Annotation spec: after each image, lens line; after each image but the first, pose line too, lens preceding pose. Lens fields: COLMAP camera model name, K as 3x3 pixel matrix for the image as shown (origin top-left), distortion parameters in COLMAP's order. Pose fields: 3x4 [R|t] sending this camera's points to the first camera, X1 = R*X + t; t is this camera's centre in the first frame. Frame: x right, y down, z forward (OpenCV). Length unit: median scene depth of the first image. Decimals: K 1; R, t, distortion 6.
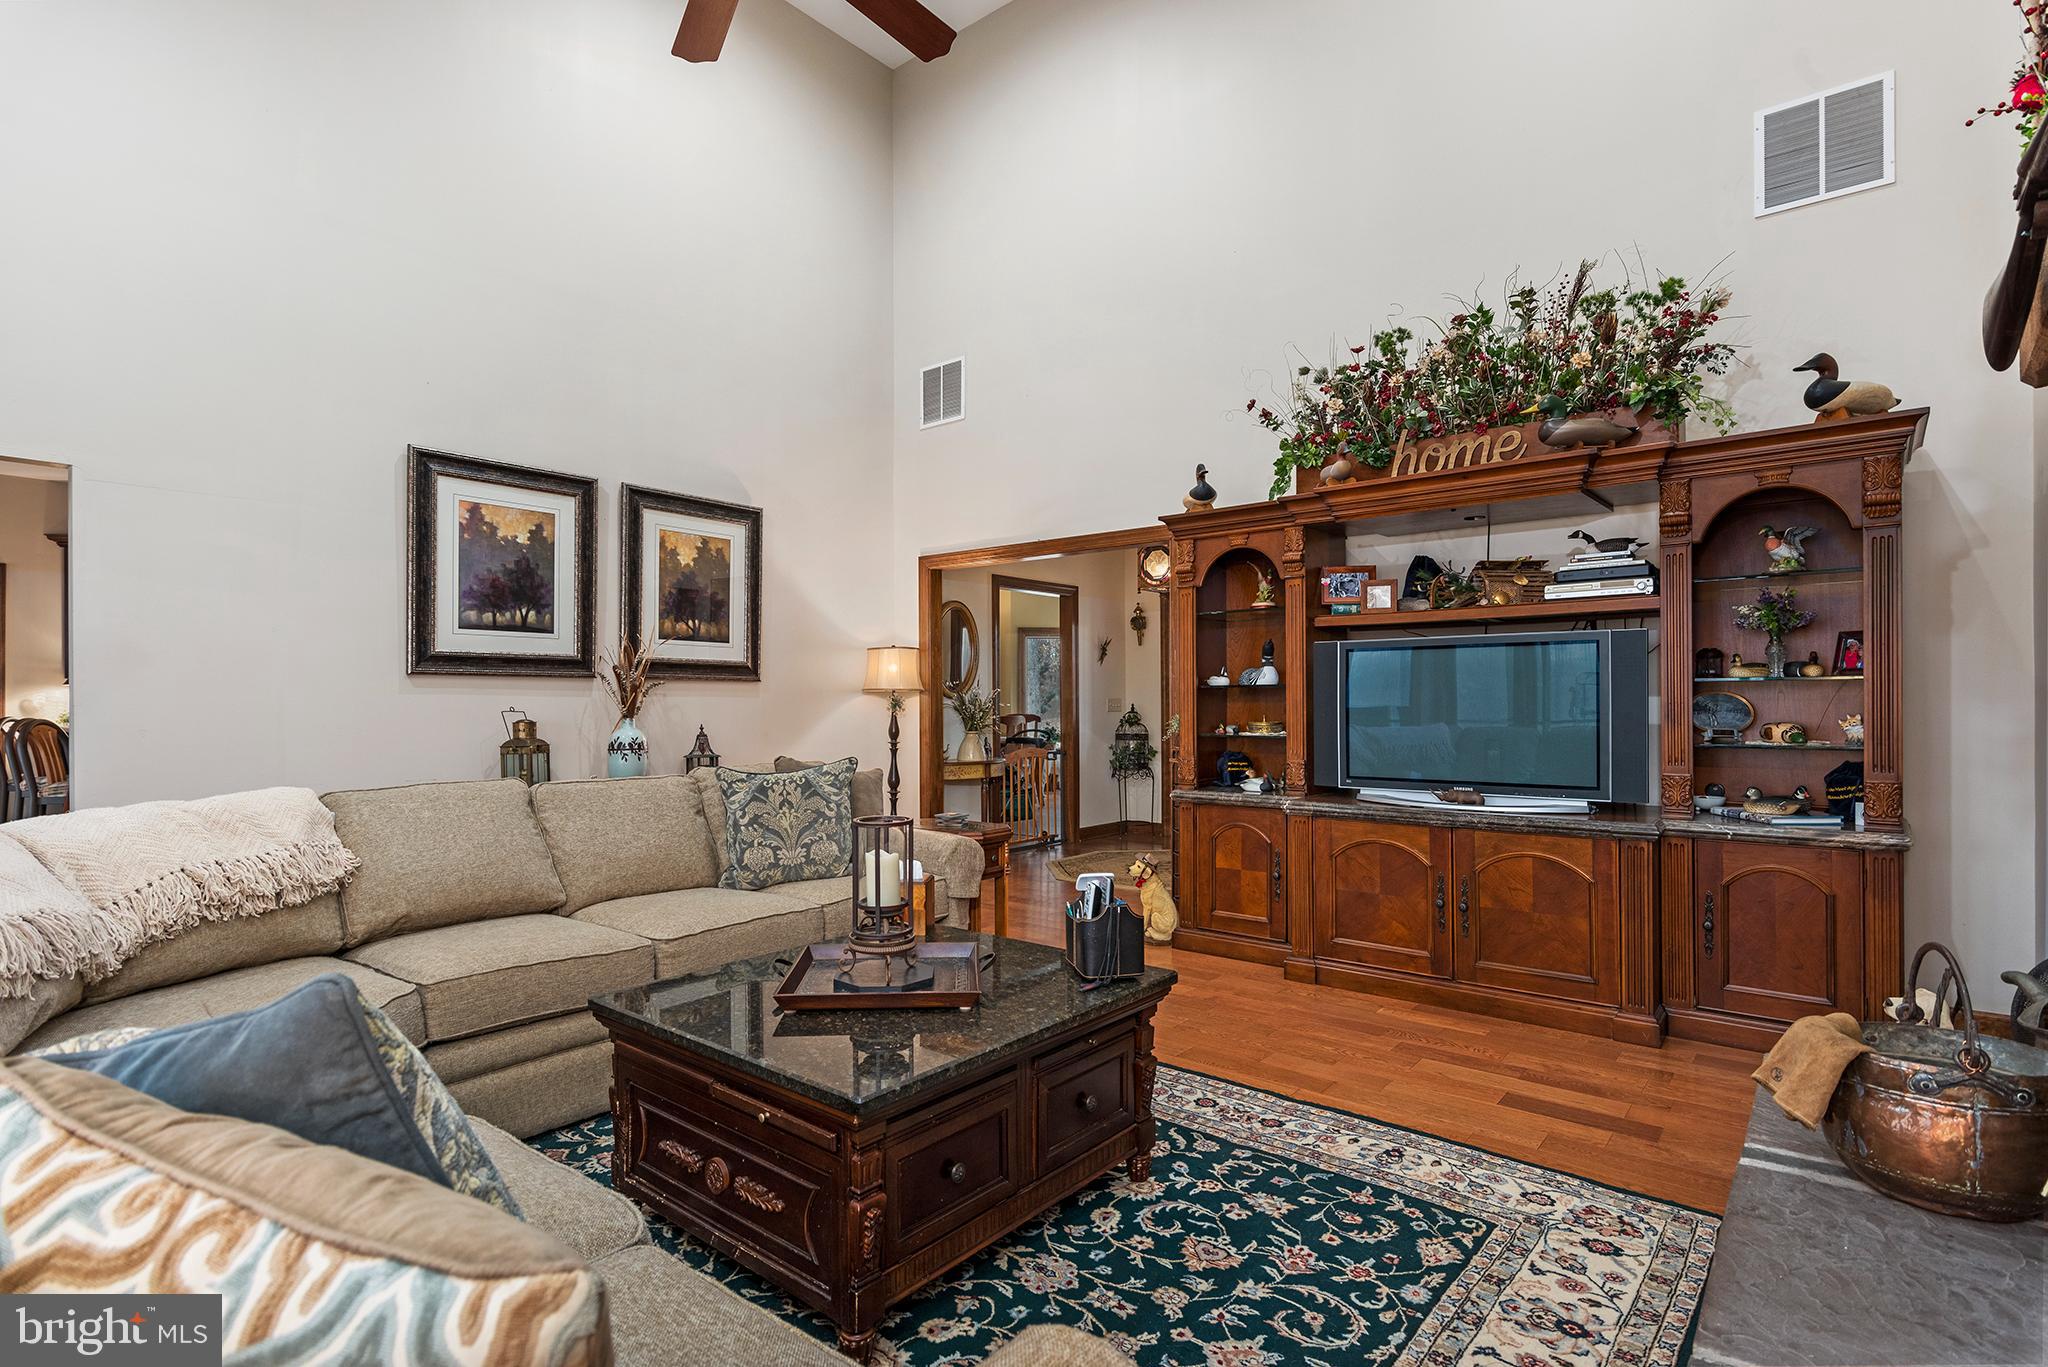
lens RADIAL K [[1002.9, 0, 1014.3], [0, 1002.9, 699.2], [0, 0, 1]] dist [0.008112, -0.000480]
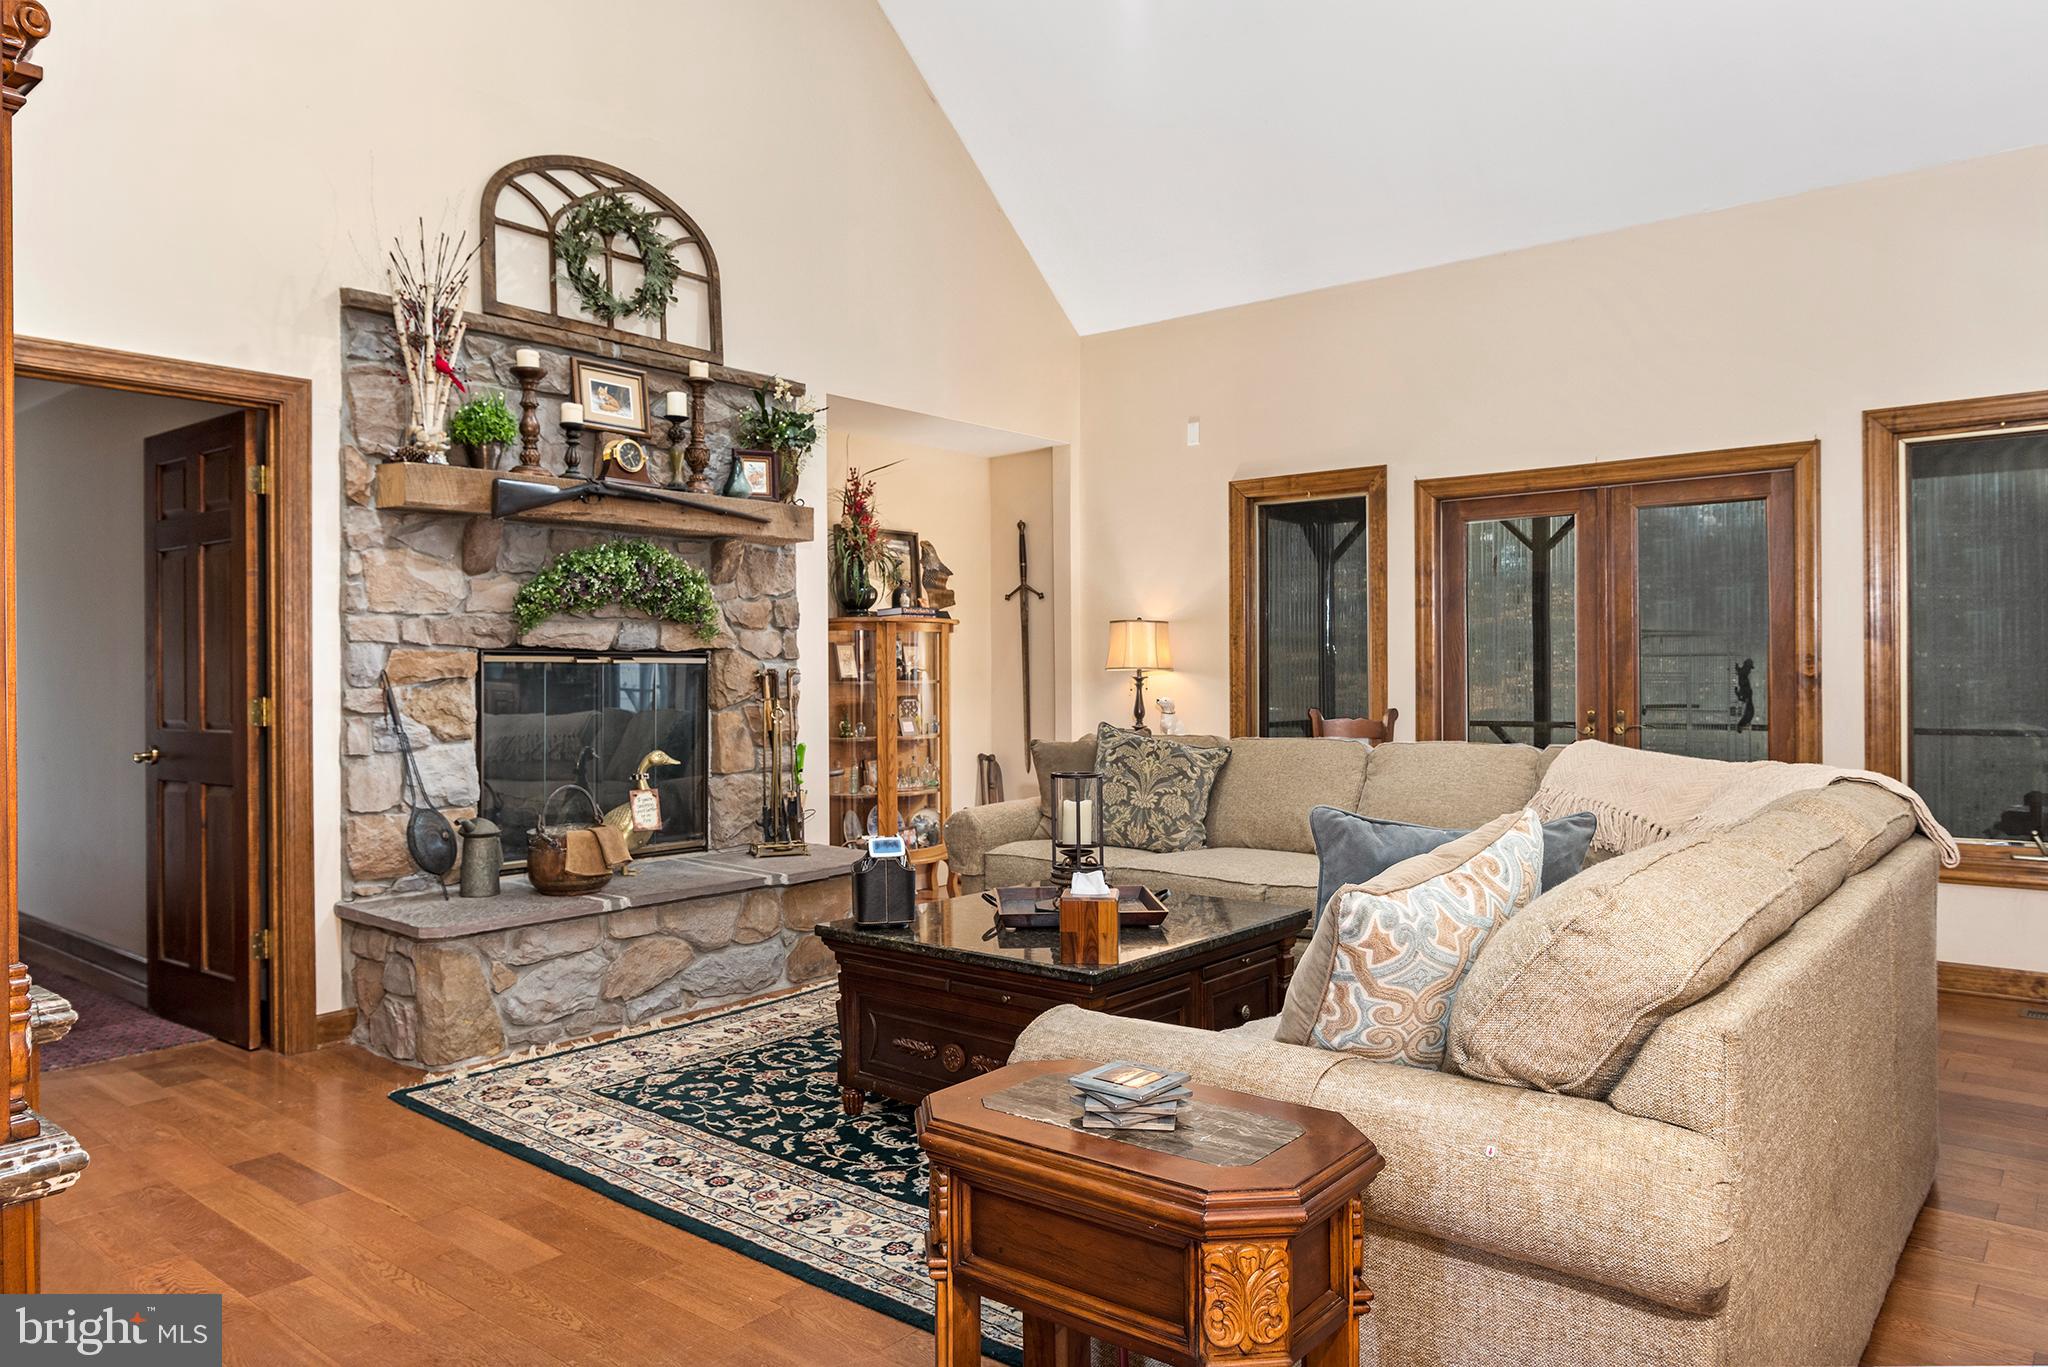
lens RADIAL K [[1359.8, 0, 1022.4], [0, 1359.8, 672.4], [0, 0, 1]] dist [0.002300, 0.001351]
pose [[-0.999900, 0.012762, -0.006050, -0.059049], [0.012779, 0.999915, -0.002768, 0.006226], [0.006014, -0.002845, -0.999978, 2.592139]]
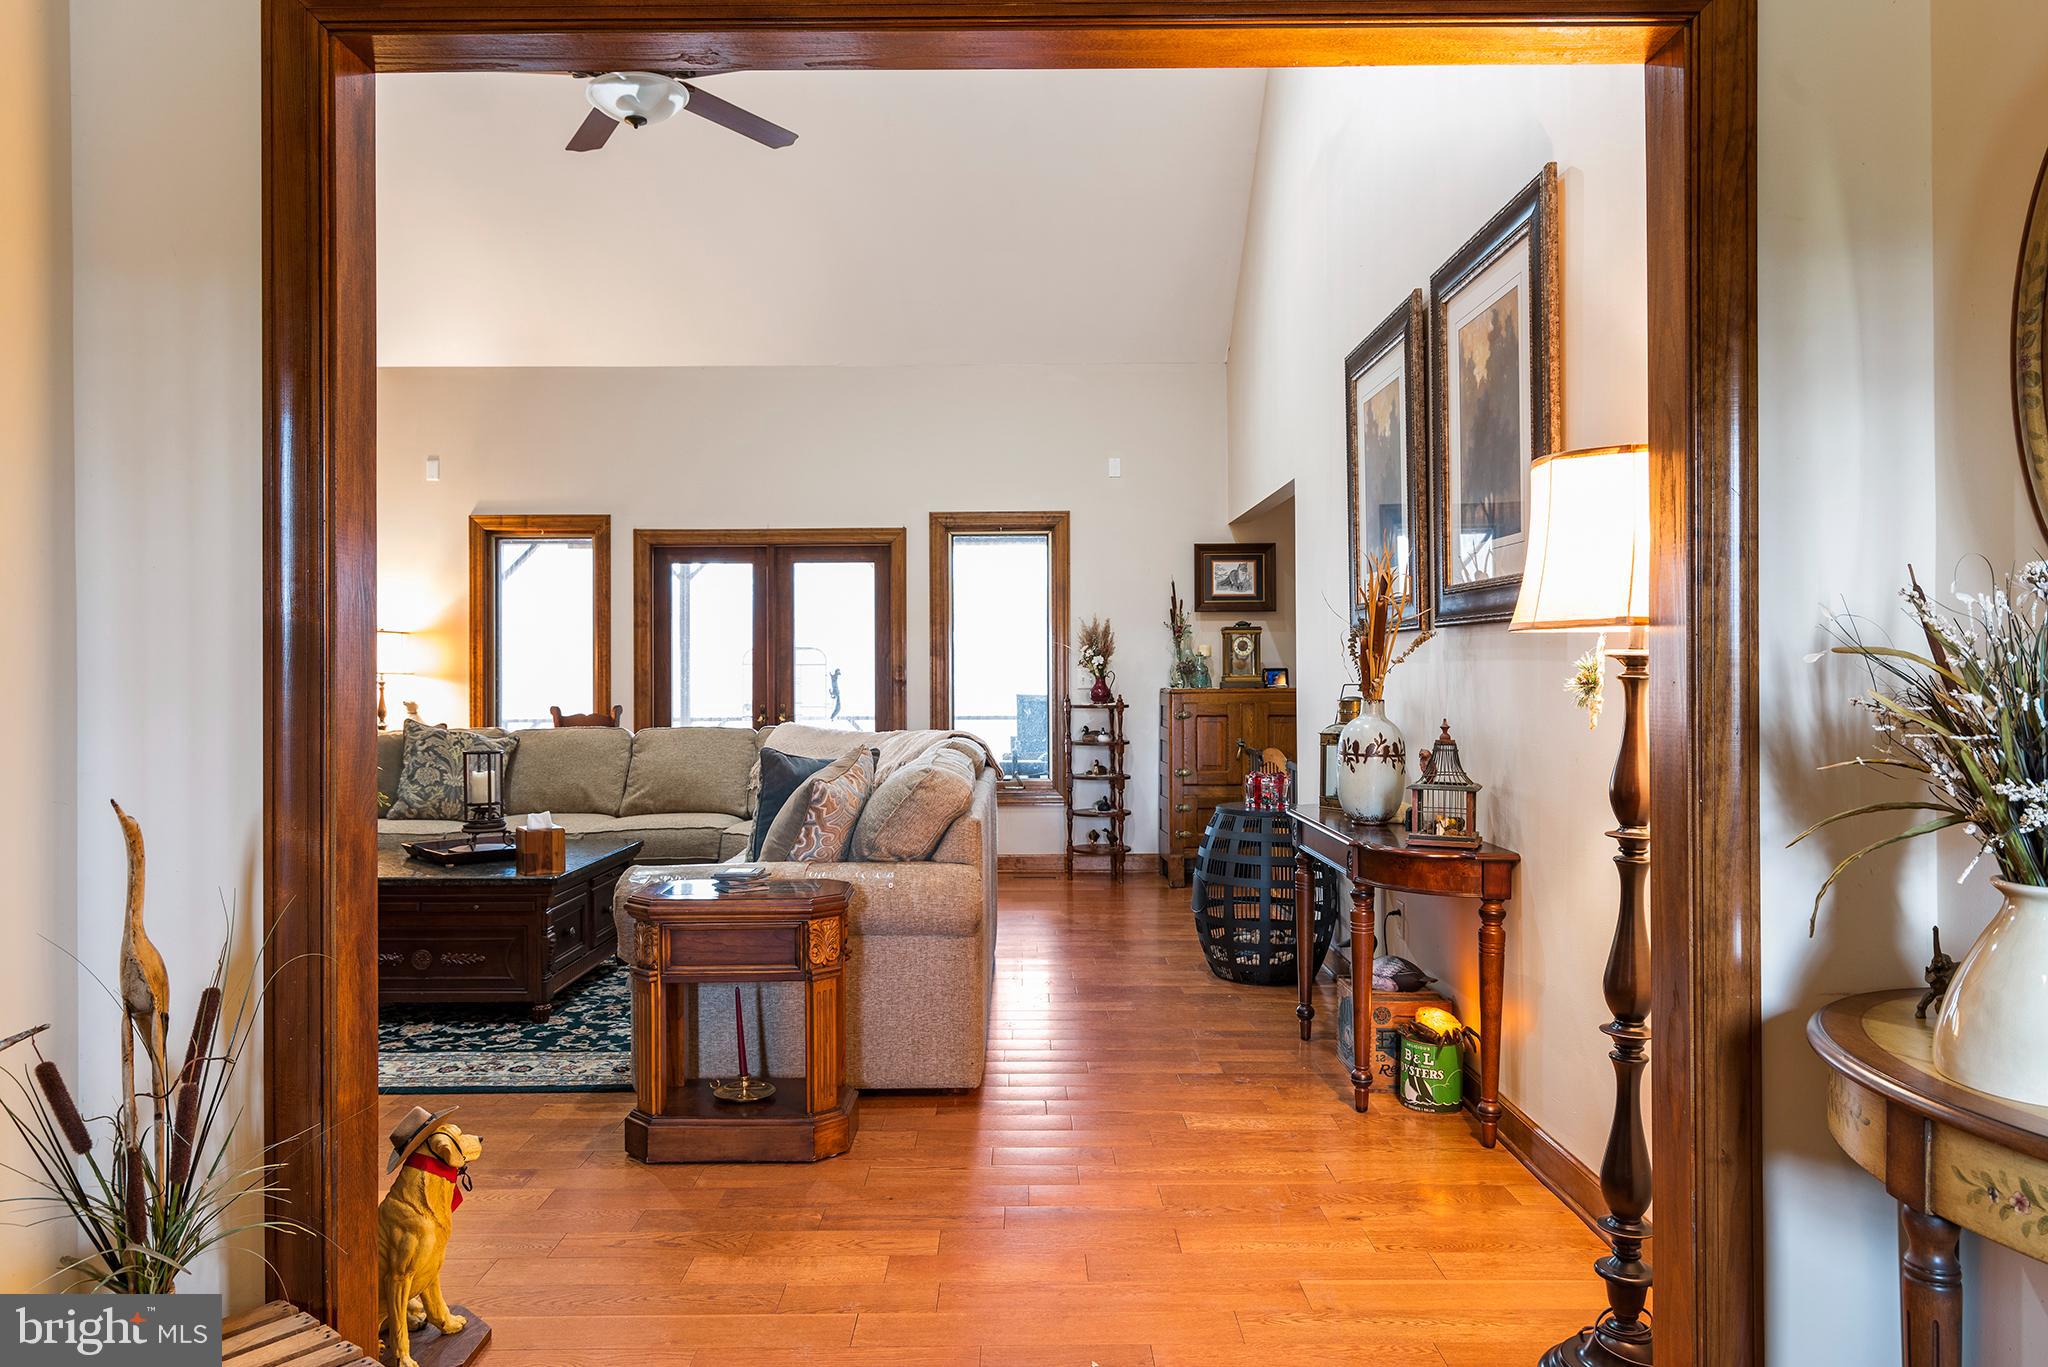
lens RADIAL K [[1359.8, 0, 1024.2], [0, 1359.8, 674.3], [0, 0, 1]] dist [0.002300, 0.001351]
pose [[-0.770015, 0.011204, -0.637927, 0.583340], [0.012082, 0.999923, 0.002978, 0.002465], [0.637911, -0.005414, -0.770091, 3.214679]]
